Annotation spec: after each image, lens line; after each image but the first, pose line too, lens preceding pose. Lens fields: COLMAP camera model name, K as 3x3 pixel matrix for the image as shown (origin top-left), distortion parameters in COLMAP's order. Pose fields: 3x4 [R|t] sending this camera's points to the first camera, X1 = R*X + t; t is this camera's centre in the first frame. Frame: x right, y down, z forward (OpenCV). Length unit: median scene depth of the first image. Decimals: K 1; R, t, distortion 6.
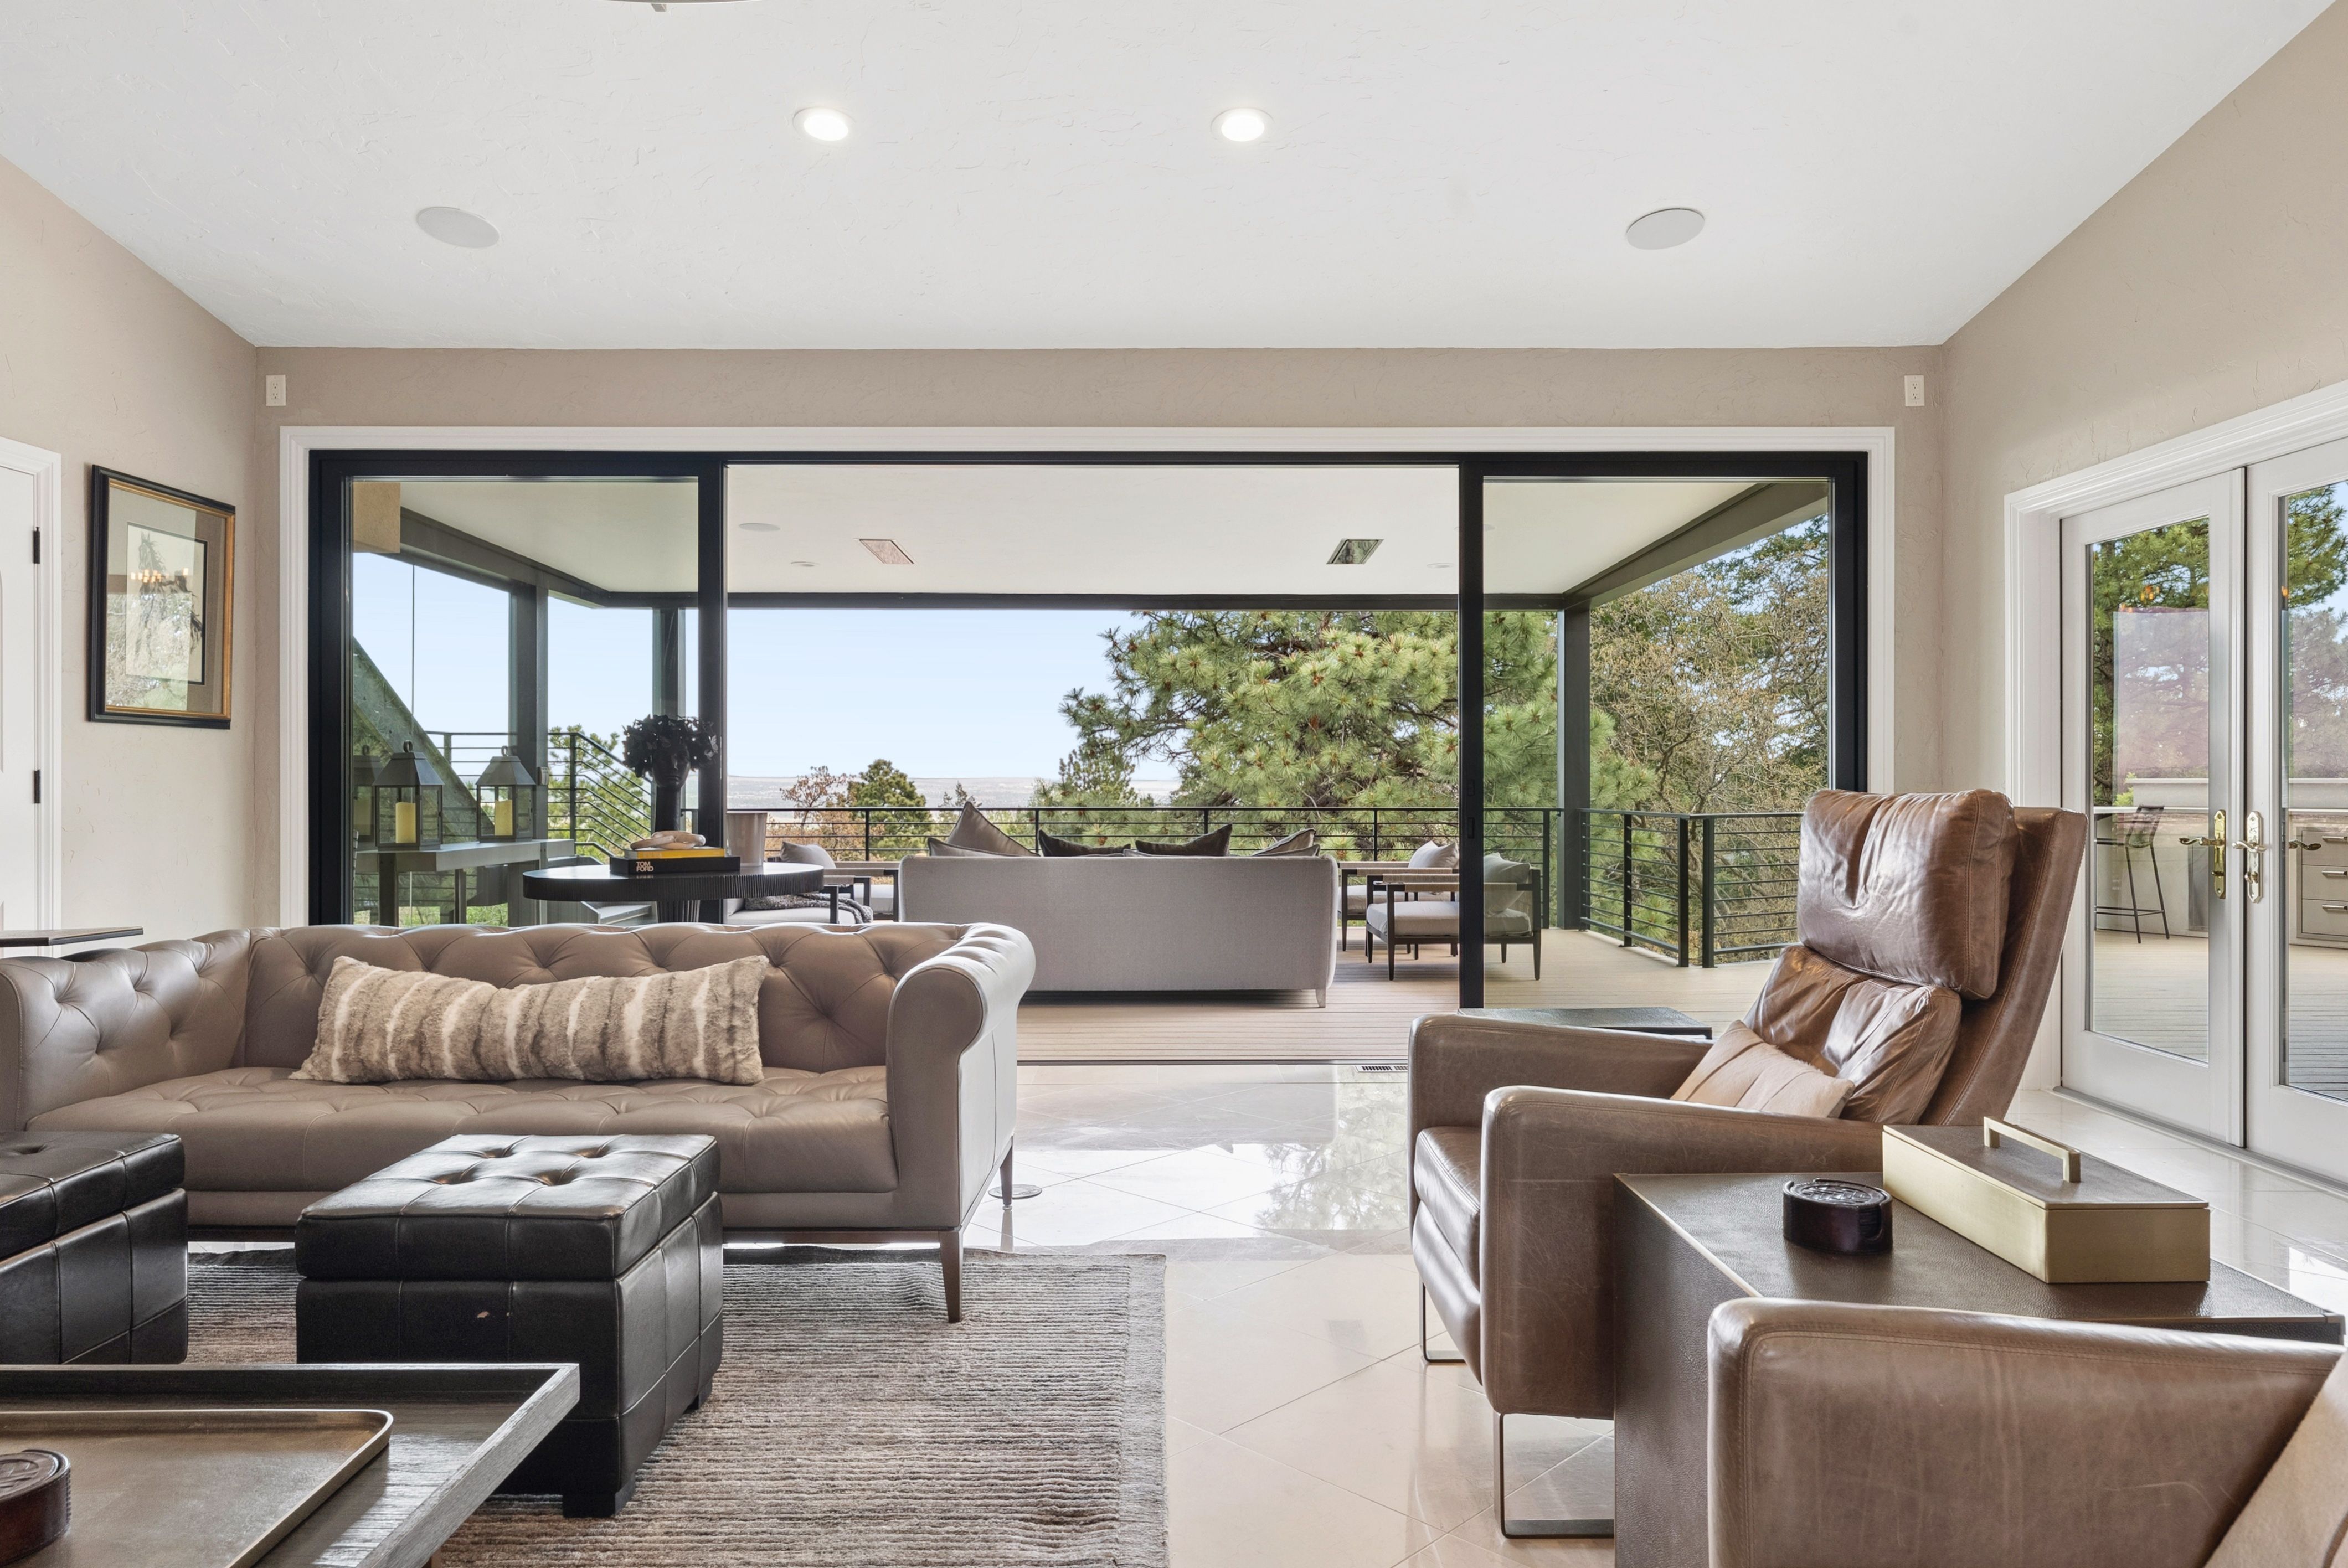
lens RADIAL K [[1560.3, 0, 1176.5], [0, 1560.3, 787.3], [0, 0, 1]] dist [0.005775, 0.000240]
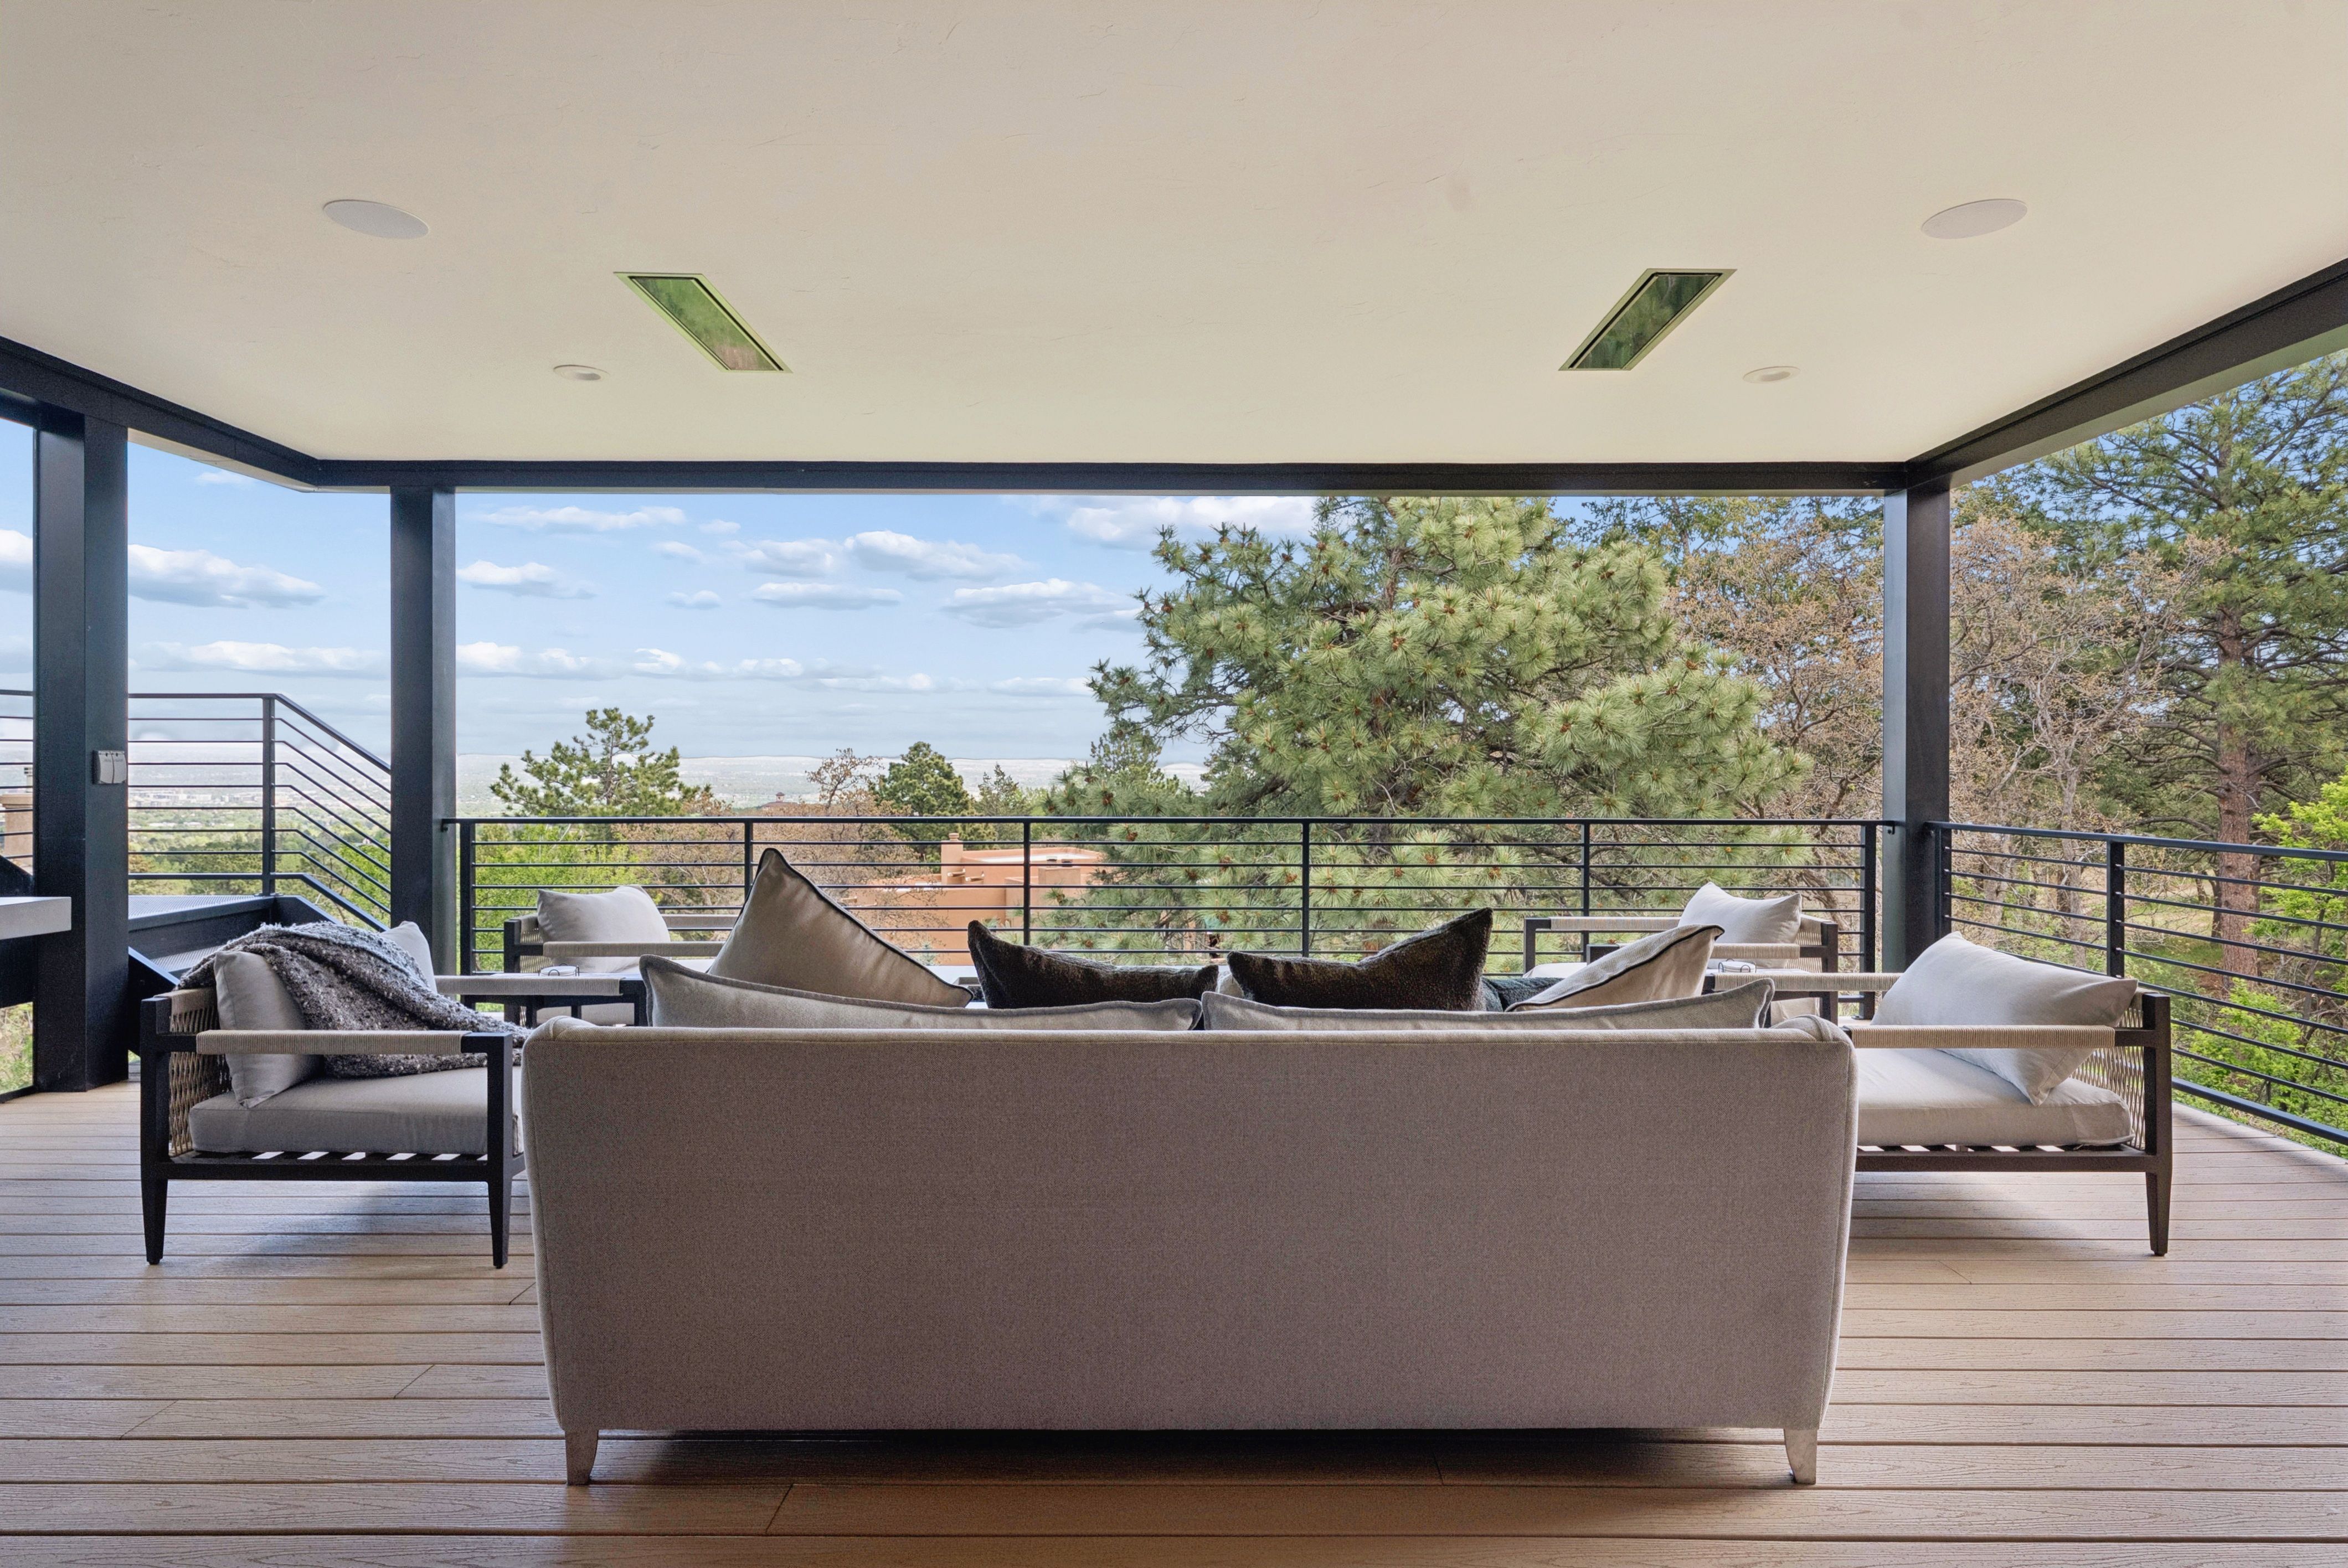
lens RADIAL K [[1340.8, 0, 1174.7], [0, 1340.8, 774.5], [0, 0, 1]] dist [0.006623, -0.002473]
pose [[0.999888, 0.001551, -0.014855, -0.013457], [-0.001458, 0.999979, 0.006259, -0.003967], [0.014865, -0.006237, 0.999870, 0.270550]]
